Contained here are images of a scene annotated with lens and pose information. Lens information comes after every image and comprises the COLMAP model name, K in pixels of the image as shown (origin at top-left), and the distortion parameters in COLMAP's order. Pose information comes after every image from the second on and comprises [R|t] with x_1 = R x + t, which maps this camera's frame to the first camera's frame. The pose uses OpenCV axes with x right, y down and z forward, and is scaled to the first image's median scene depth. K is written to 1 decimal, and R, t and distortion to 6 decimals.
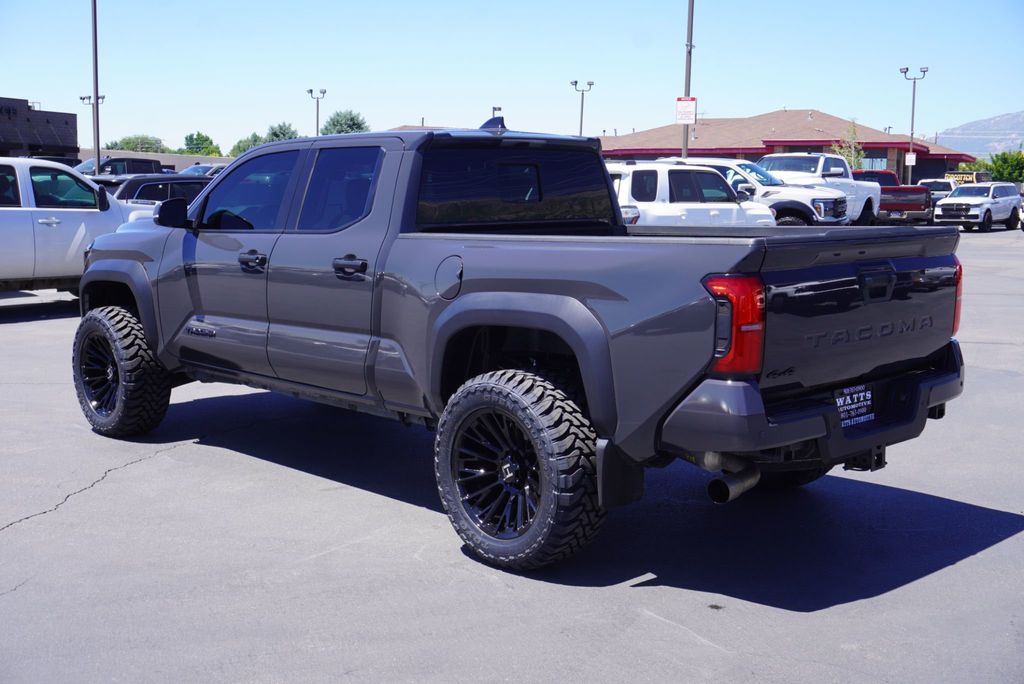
lens RADIAL K [[1214.9, 0, 508.1], [0, 1214.9, 340.4], [0, 0, 1]] dist [0.034080, 0.000000]
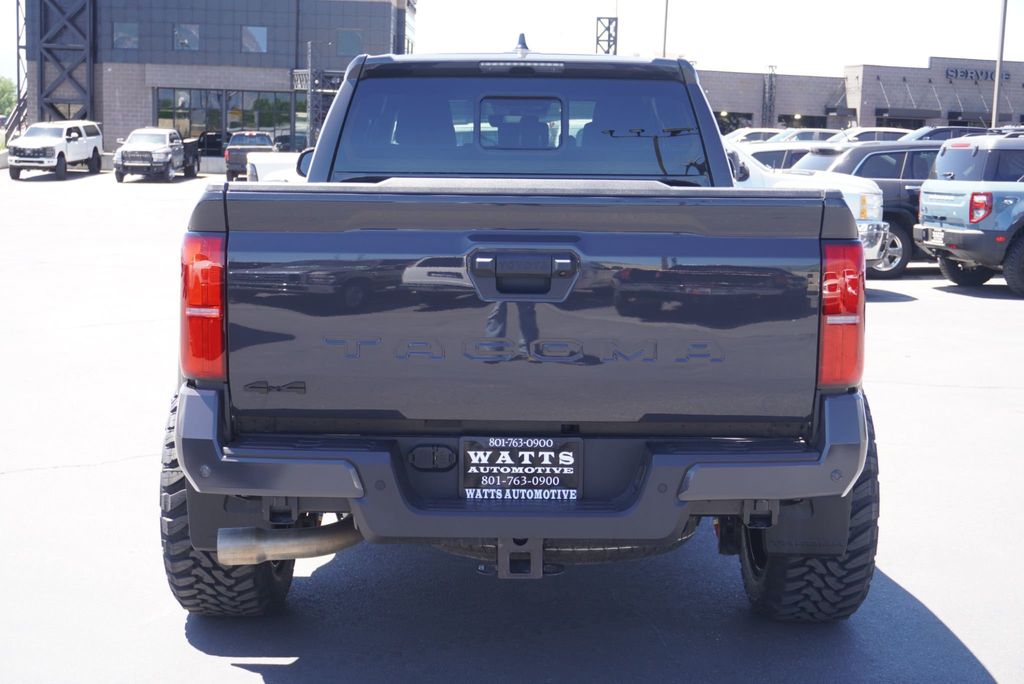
lens RADIAL K [[1483.2, 0, 517.8], [0, 1483.2, 337.9], [0, 0, 1]] dist [0.030164, 0.000000]
pose [[0.719852, 0.098076, -0.687163, 0.785370], [-0.107147, 0.993803, 0.029598, -0.034197], [0.685808, 0.052321, 0.725900, 0.447029]]
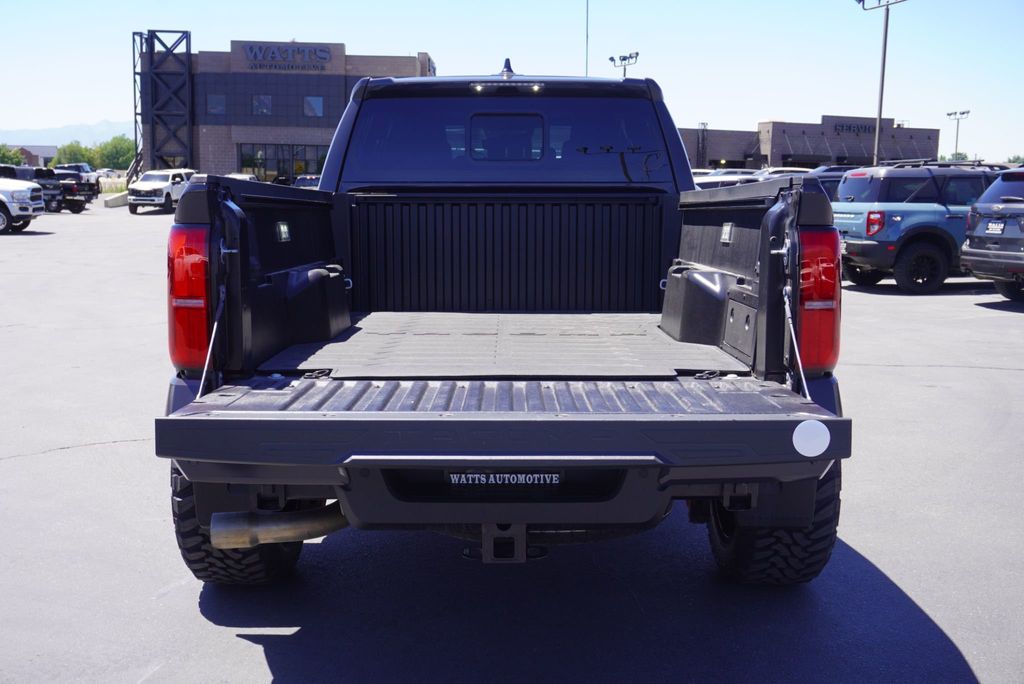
lens RADIAL K [[1085.1, 0, 508.0], [0, 1085.1, 346.9], [0, 0, 1]] dist [0.049902, 0.000000]
pose [[0.716202, 0.102020, -0.690396, 0.660929], [-0.097818, 0.994167, 0.045433, -0.027181], [0.691004, 0.034994, 0.722004, 0.590019]]
